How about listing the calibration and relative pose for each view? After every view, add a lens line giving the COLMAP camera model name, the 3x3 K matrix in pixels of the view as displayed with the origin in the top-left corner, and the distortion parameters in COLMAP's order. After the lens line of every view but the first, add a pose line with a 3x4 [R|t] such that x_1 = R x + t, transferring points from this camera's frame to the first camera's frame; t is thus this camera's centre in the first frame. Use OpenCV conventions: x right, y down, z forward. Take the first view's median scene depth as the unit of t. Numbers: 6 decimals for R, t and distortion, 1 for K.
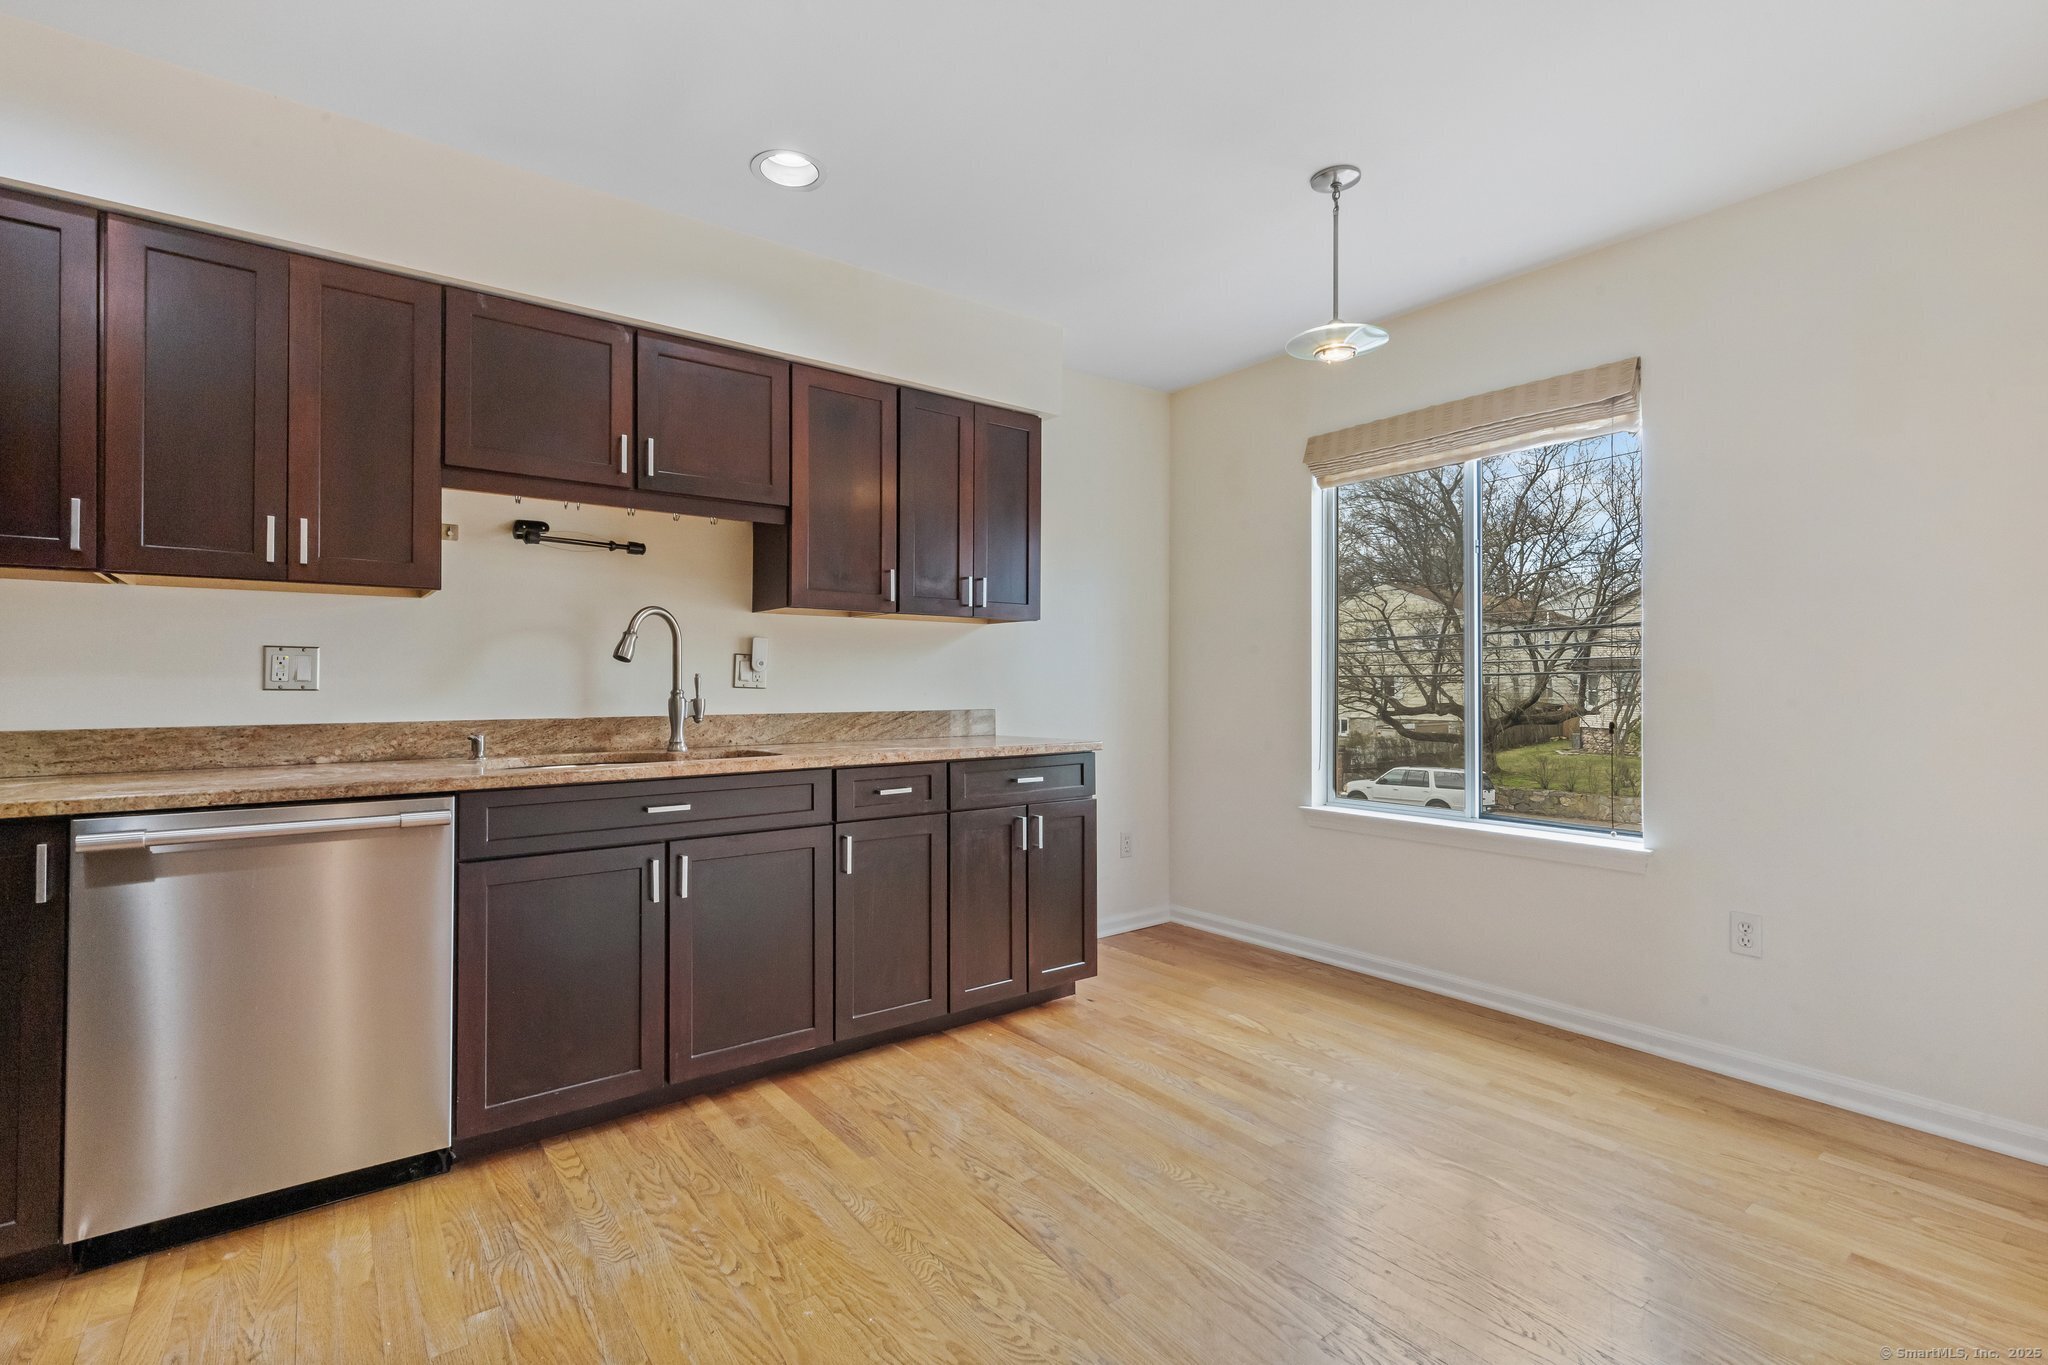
lens RADIAL K [[925.1, 0, 1012.8], [0, 925.1, 681.2], [0, 0, 1]] dist [0.006780, -0.000264]
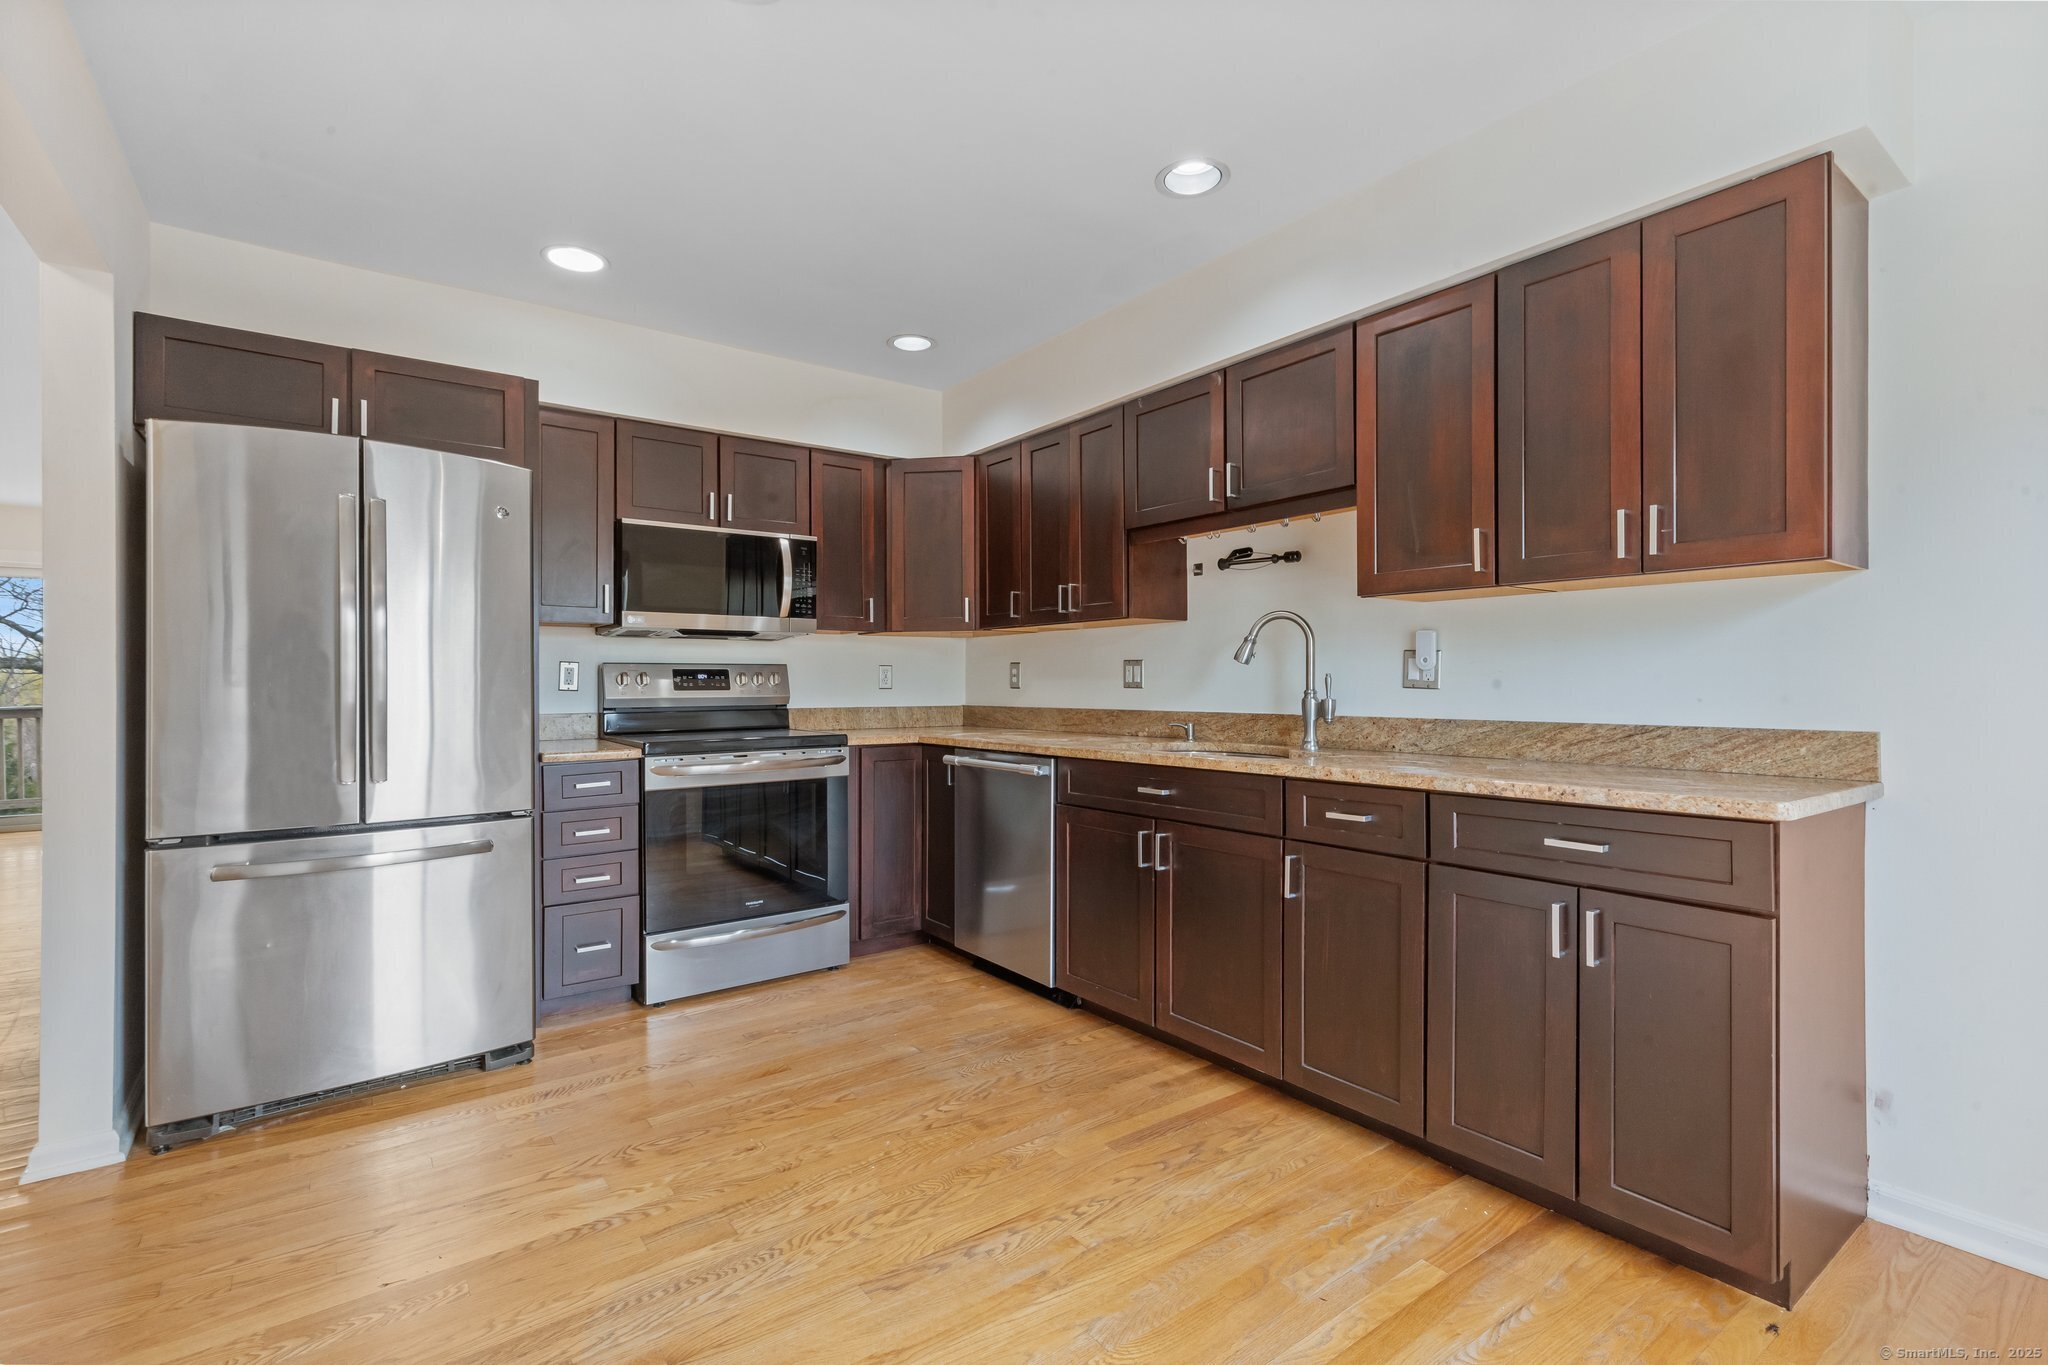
lens RADIAL K [[930.7, 0, 1024.0], [0, 930.7, 682.5], [0, 0, 1]] dist [0.003542, -0.000335]
pose [[-0.001902, 0.000214, -0.999998, 0.756179], [0.006032, 0.999982, 0.000203, -0.000829], [0.999980, -0.006032, -0.001903, 0.787875]]
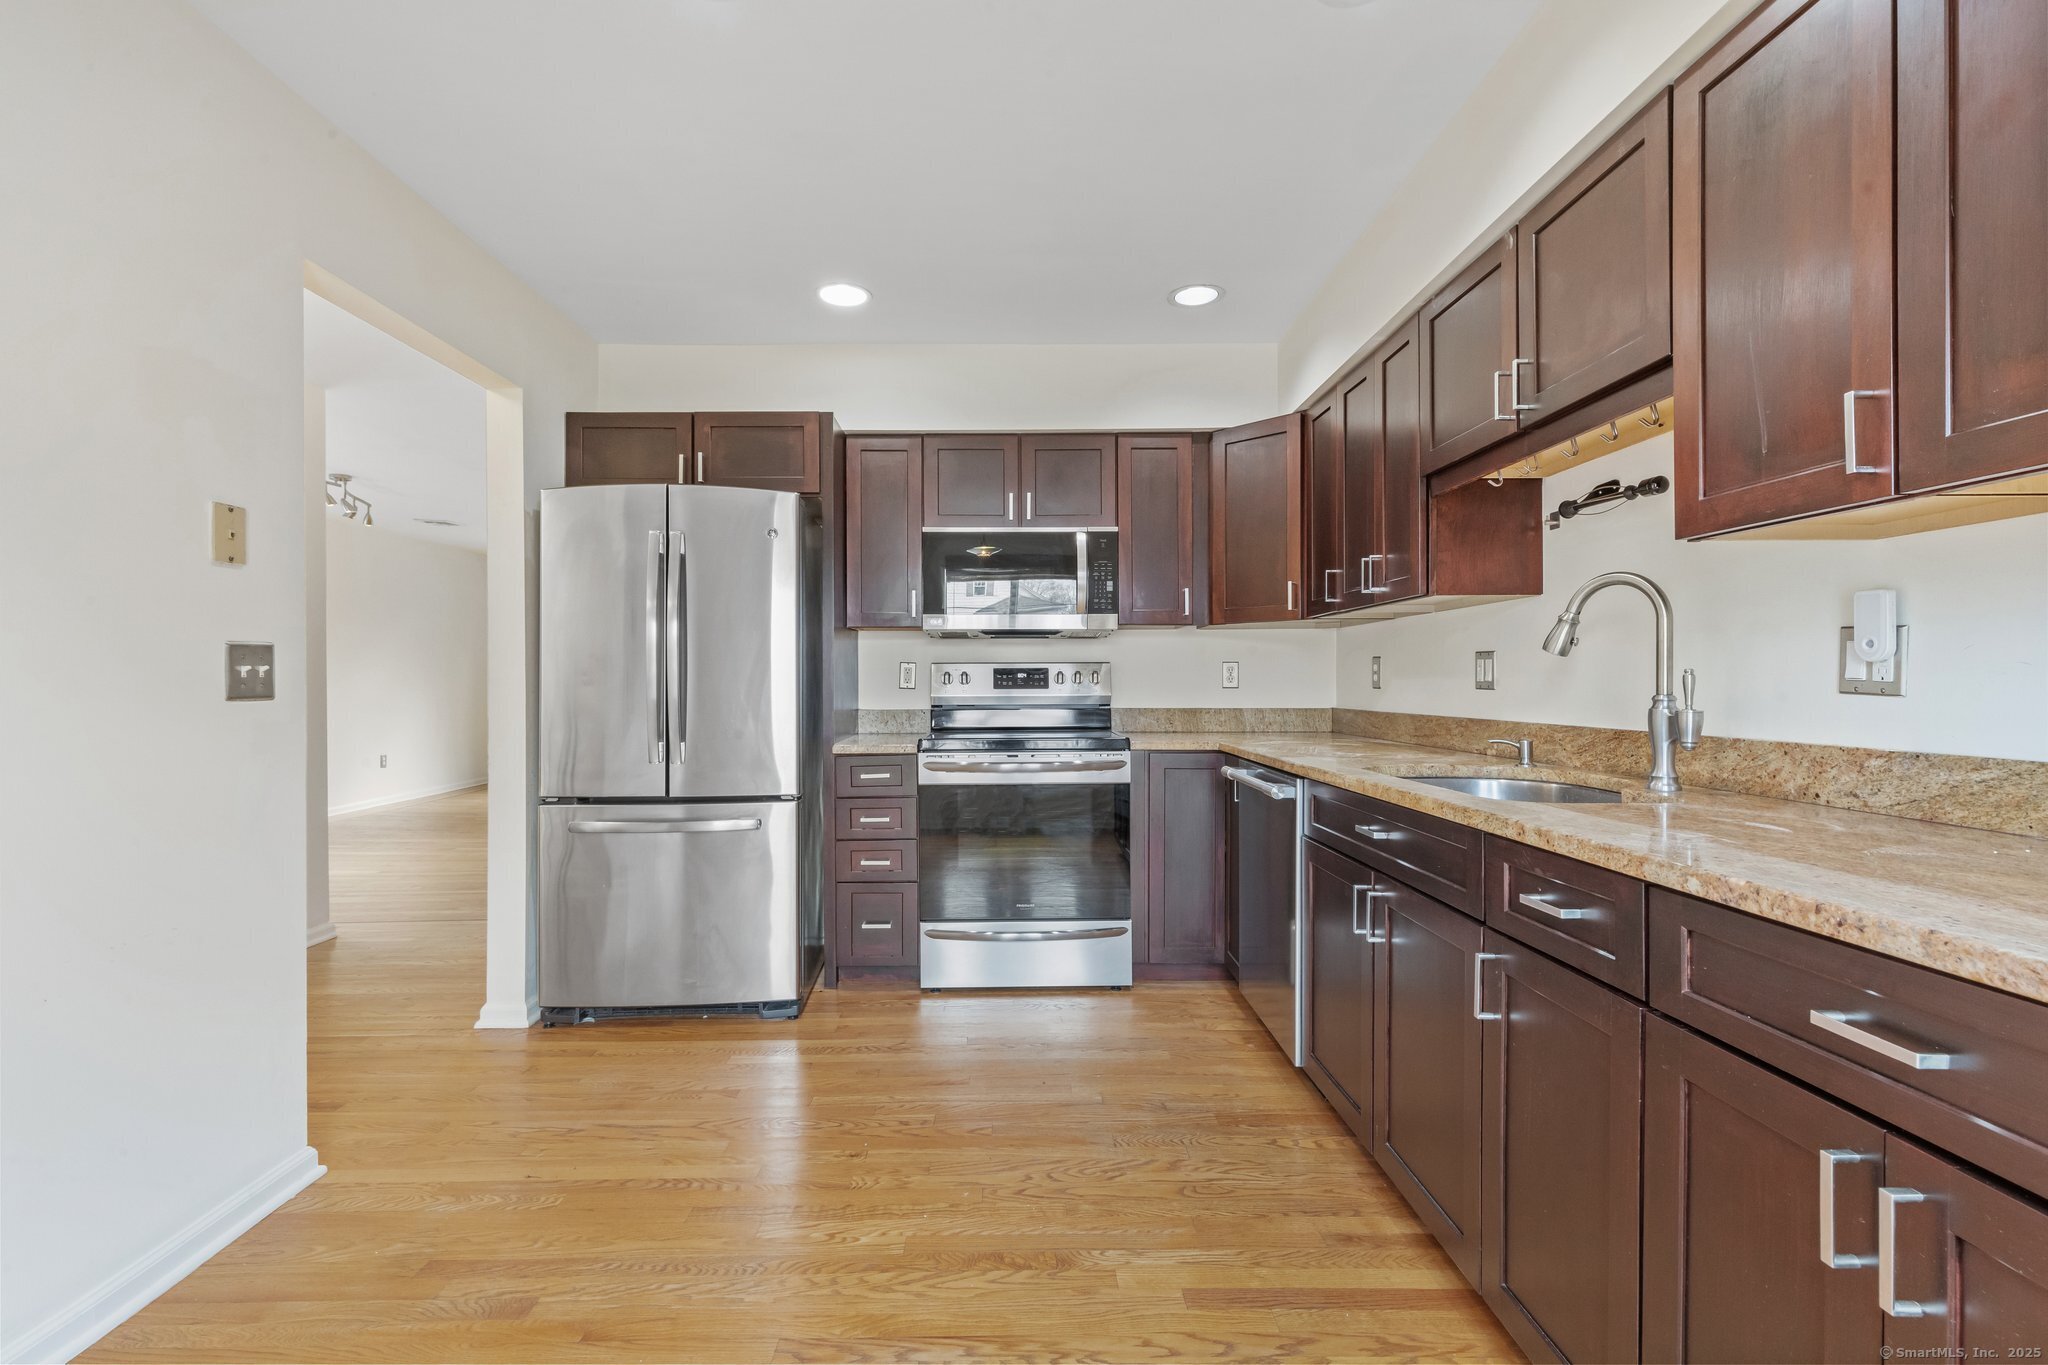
lens RADIAL K [[930.3, 0, 1018.1], [0, 930.3, 682.5], [0, 0, 1]] dist [0.003402, -0.000508]
pose [[-0.591117, 0.003439, -0.806578, 0.481565], [0.005449, 0.999985, 0.000271, -0.002027], [0.806567, -0.004235, -0.591127, 1.169461]]
